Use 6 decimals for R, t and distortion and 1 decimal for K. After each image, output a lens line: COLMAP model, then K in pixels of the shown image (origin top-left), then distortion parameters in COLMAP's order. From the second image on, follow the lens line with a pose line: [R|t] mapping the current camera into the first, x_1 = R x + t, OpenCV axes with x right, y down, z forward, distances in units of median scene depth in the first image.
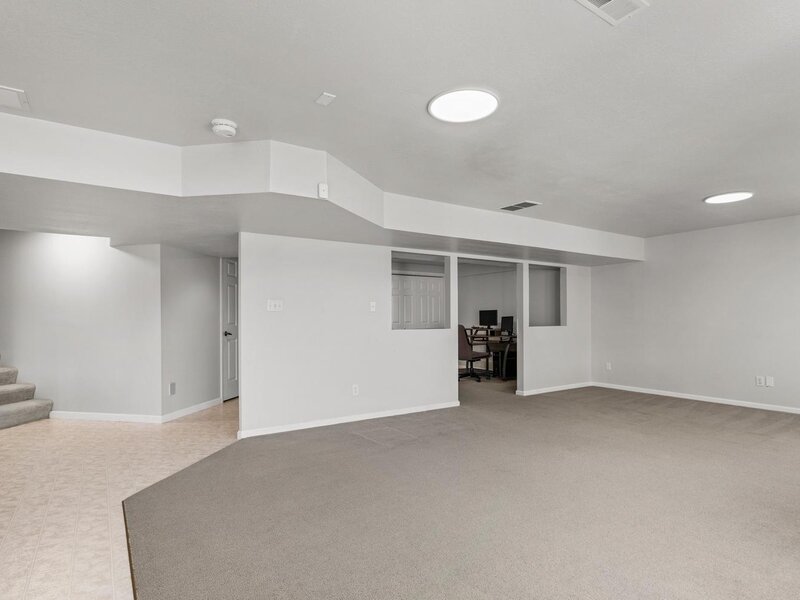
lens RADIAL K [[440.8, 0, 399.7], [0, 440.8, 318.3], [0, 0, 1]] dist [0.001153, 0.000303]
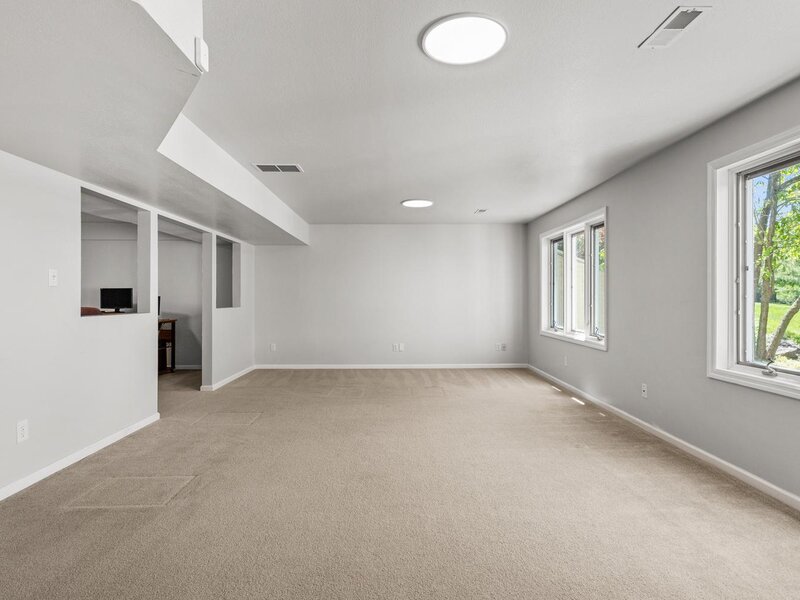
lens RADIAL K [[436.9, 0, 403.0], [0, 436.9, 298.9], [0, 0, 1]] dist [0.001493, -0.000132]
pose [[0.539042, 0.002589, 0.842275, -0.218243], [-0.002736, 0.999995, -0.001322, 0.000385], [-0.842275, -0.001592, 0.539046, 0.235002]]
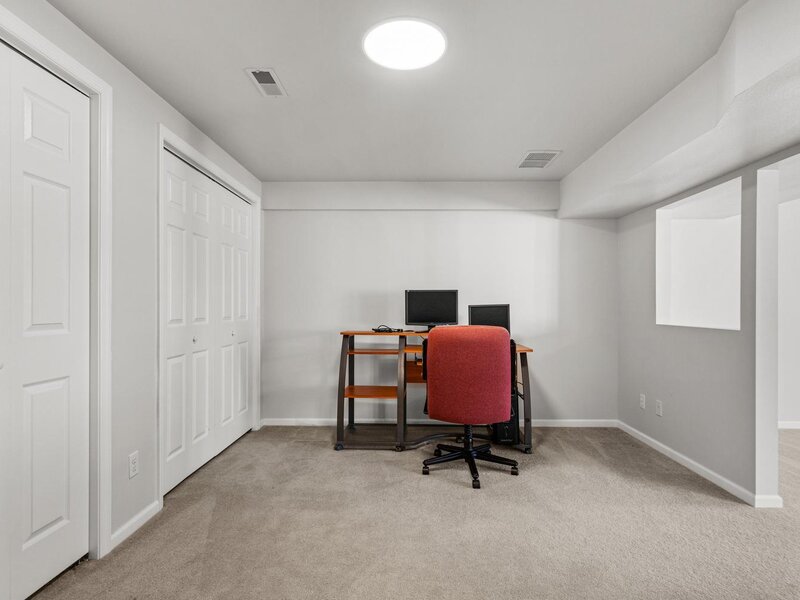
lens RADIAL K [[436.9, 0, 403.0], [0, 436.9, 298.9], [0, 0, 1]] dist [0.001493, -0.000132]
pose [[0.572914, 0.019198, 0.819391, -0.225886], [-0.005594, 0.999794, -0.019513, -0.000816], [-0.819597, 0.006595, 0.572903, 1.015959]]
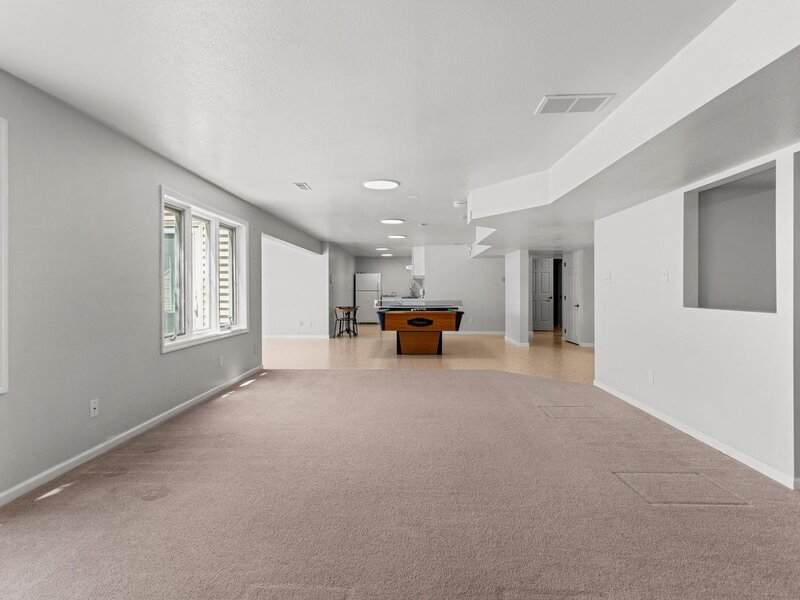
lens RADIAL K [[436.9, 0, 403.0], [0, 436.9, 298.9], [0, 0, 1]] dist [0.001493, -0.000132]
pose [[-0.572643, 0.019056, -0.819583, 0.612386], [0.004271, 0.999786, 0.020261, -0.002637], [0.819794, 0.008102, -0.572602, 0.794348]]
